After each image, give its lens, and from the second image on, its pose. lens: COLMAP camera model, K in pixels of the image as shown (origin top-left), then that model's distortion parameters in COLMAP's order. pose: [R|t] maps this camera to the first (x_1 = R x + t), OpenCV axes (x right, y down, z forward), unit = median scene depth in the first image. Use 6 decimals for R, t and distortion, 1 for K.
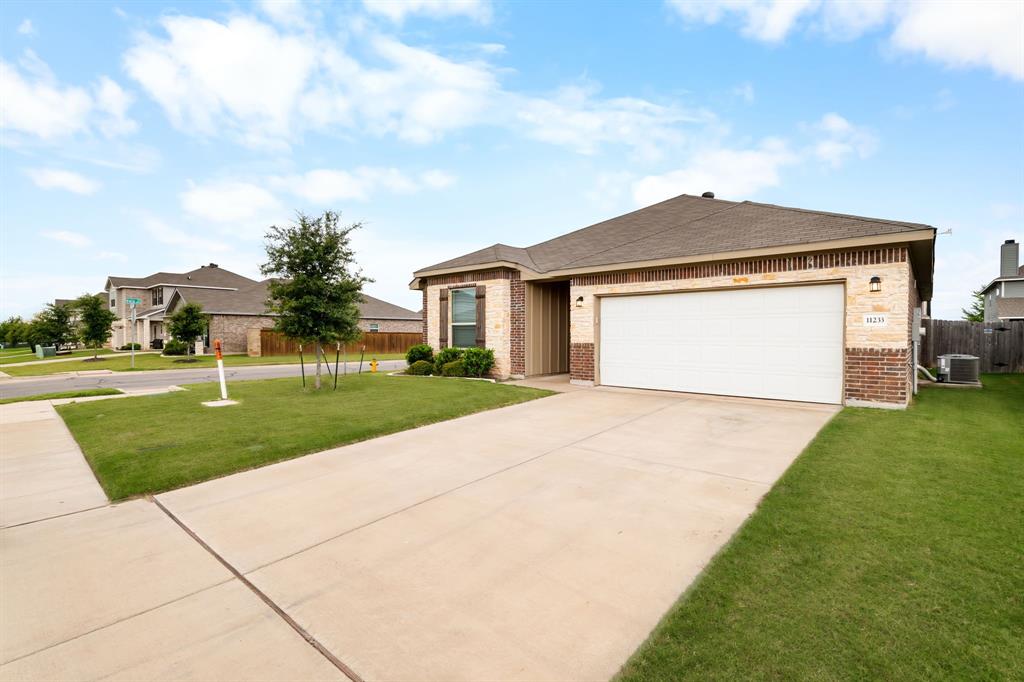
lens RADIAL K [[450.7, 0, 512.0], [0, 450.7, 341.0], [0, 0, 1]] dist [-0.000933, -0.000030]
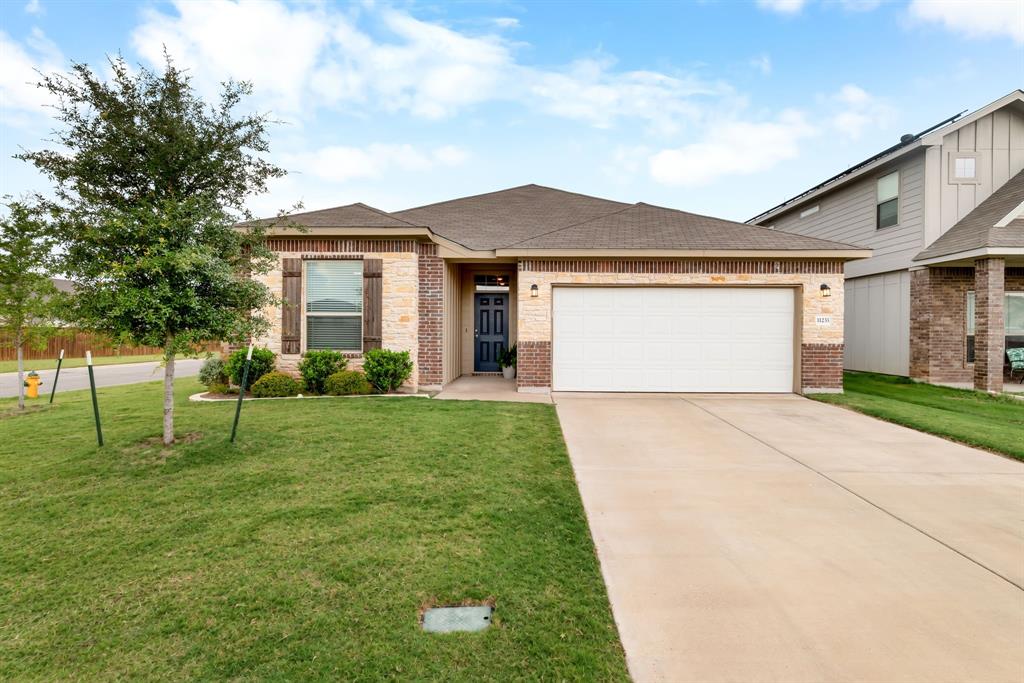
lens RADIAL K [[477.9, 0, 512.9], [0, 477.9, 334.7], [0, 0, 1]] dist [0.001731, -0.007139]
pose [[0.777589, 0.000103, 0.628773, -0.426482], [0.004742, 0.999971, -0.006028, -0.002681], [-0.628756, 0.007669, 0.777565, 0.355591]]
